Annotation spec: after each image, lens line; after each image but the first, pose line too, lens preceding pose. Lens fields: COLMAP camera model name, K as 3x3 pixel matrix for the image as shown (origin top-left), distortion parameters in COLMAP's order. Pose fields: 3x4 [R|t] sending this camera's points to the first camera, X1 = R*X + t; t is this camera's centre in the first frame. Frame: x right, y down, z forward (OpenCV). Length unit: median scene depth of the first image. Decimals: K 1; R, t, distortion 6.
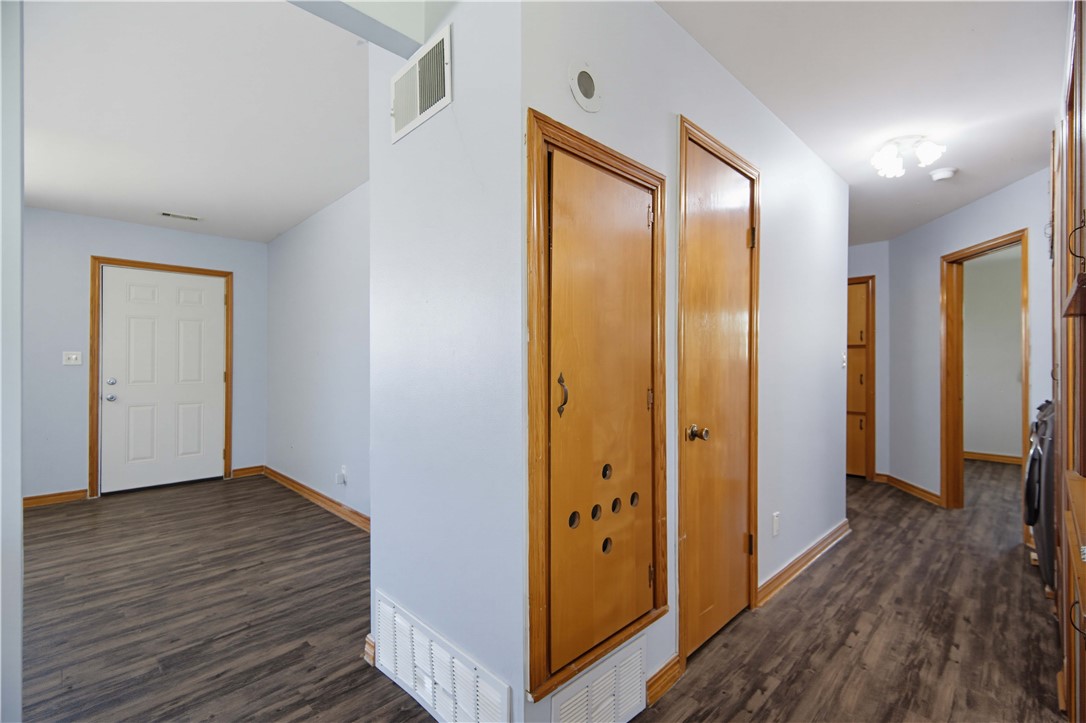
lens RADIAL K [[473.3, 0, 555.2], [0, 473.3, 360.6], [0, 0, 1]] dist [0.018615, -0.000277]
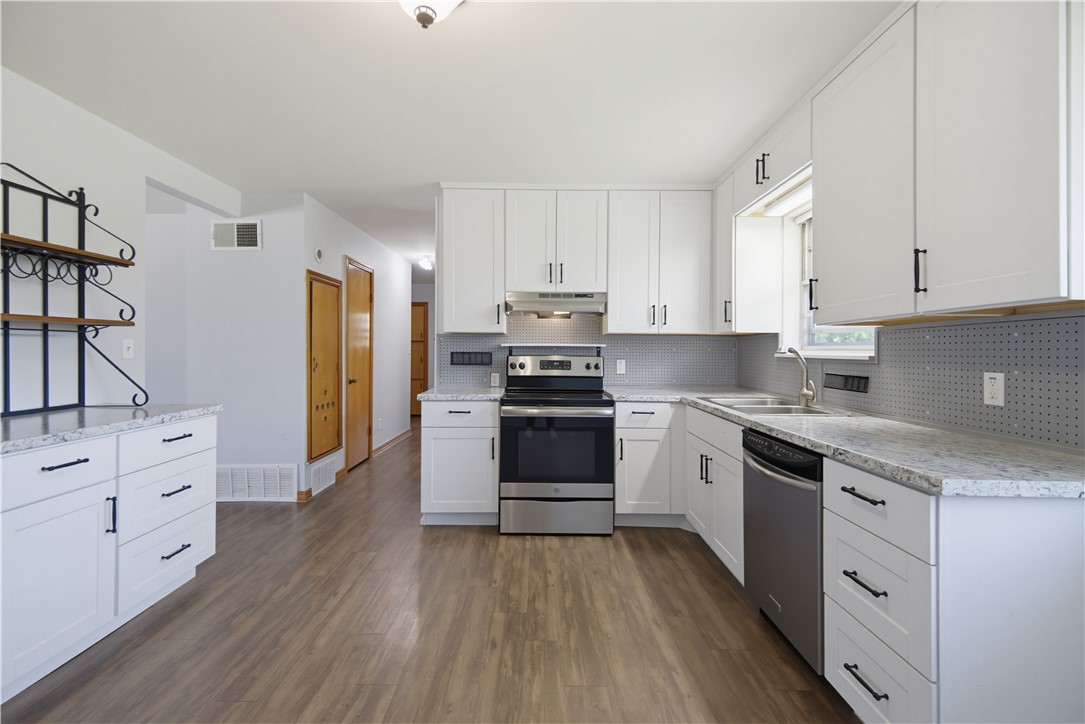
lens RADIAL K [[478.4, 0, 542.3], [0, 478.4, 346.7], [0, 0, 1]] dist [0.019473, -0.000475]
pose [[0.698319, 0.001046, 0.715786, -0.917716], [0.002833, 0.999987, -0.004225, -0.015983], [-0.715781, 0.004978, 0.698307, -1.681089]]
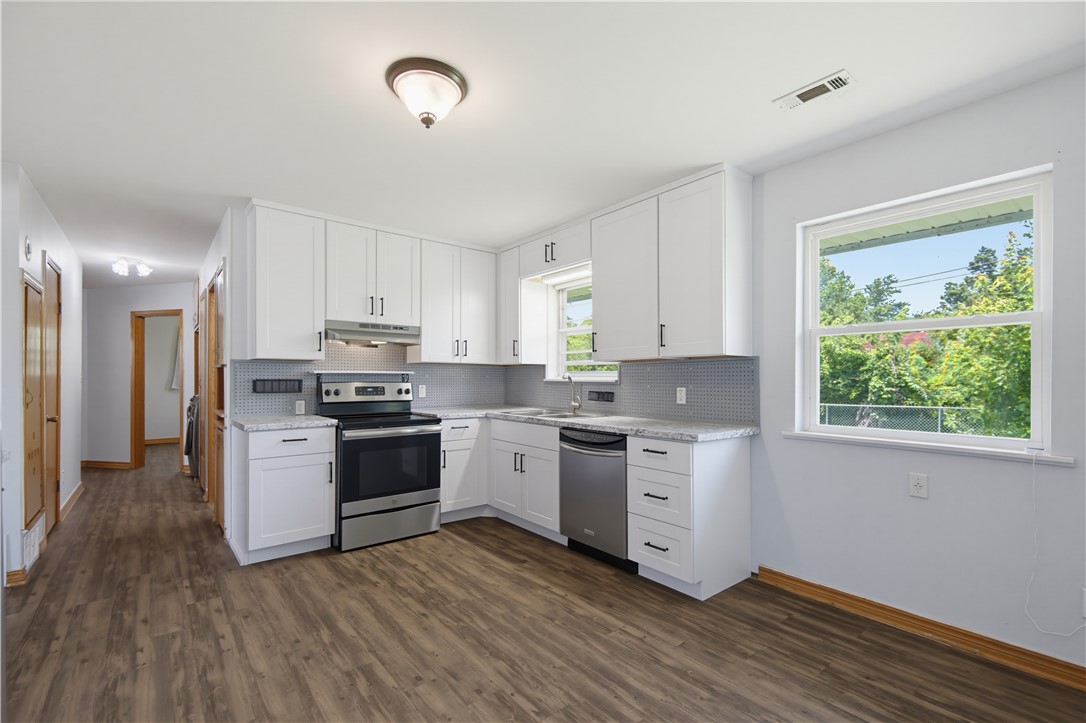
lens RADIAL K [[476.6, 0, 543.2], [0, 476.6, 367.4], [0, 0, 1]] dist [0.014356, -0.000741]
pose [[0.094949, 0.013865, 0.995386, -1.599101], [0.002058, 0.999898, -0.014124, -0.021159], [-0.995480, 0.003389, 0.094911, -1.251142]]
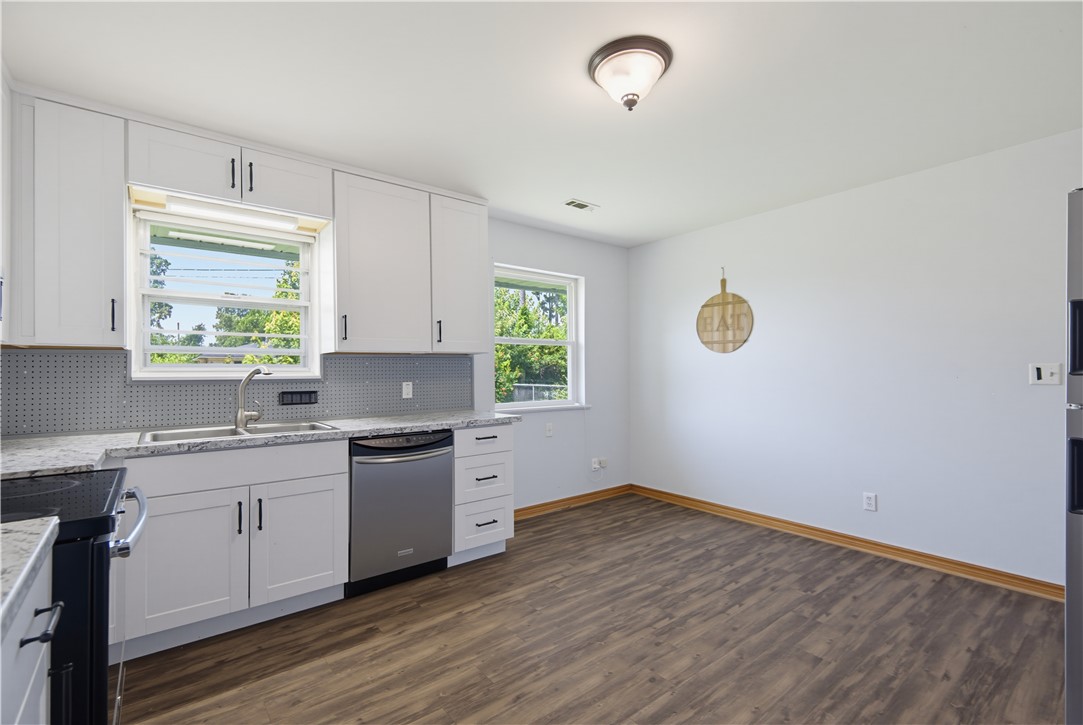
lens RADIAL K [[485.5, 0, 529.3], [0, 485.5, 363.8], [0, 0, 1]] dist [0.003131, 0.000267]
pose [[-0.992272, 0.003019, 0.124042, -0.290950], [0.001561, 0.999929, -0.011845, -0.015110], [-0.124069, -0.011560, -0.992206, 0.374529]]
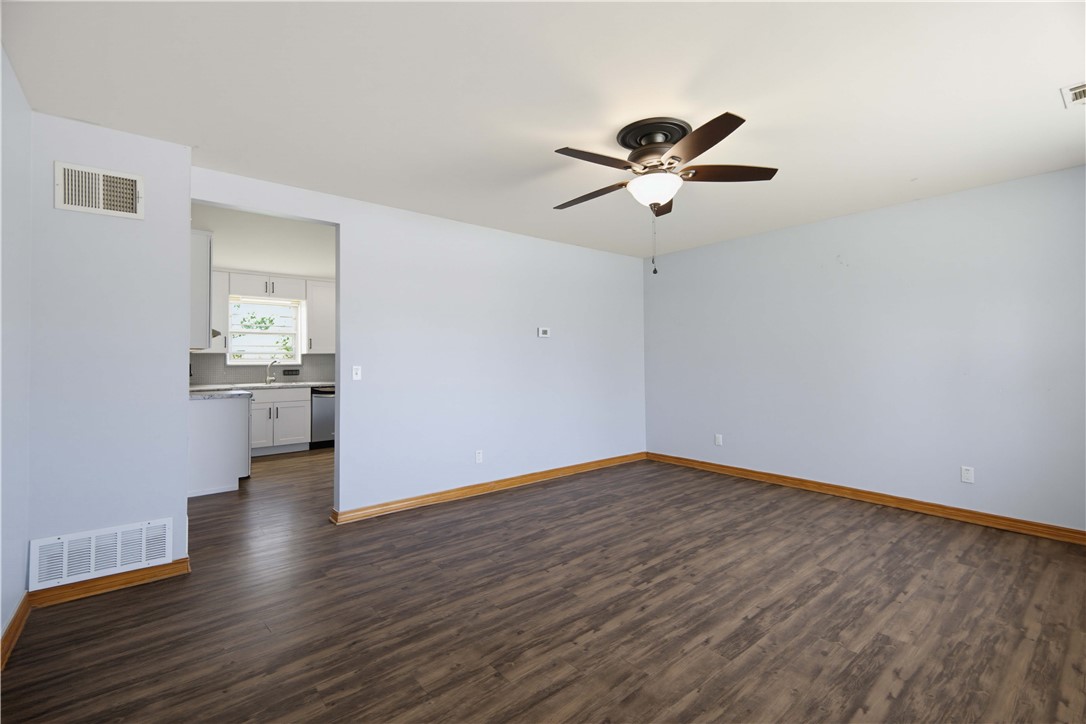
lens RADIAL K [[478.5, 0, 549.3], [0, 478.5, 355.9], [0, 0, 1]] dist [0.000388, -0.001111]
pose [[-0.995856, 0.002062, 0.090919, -1.915466], [0.001721, 0.999991, -0.003827, -0.040192], [-0.090926, -0.003655, -0.995851, 2.762904]]
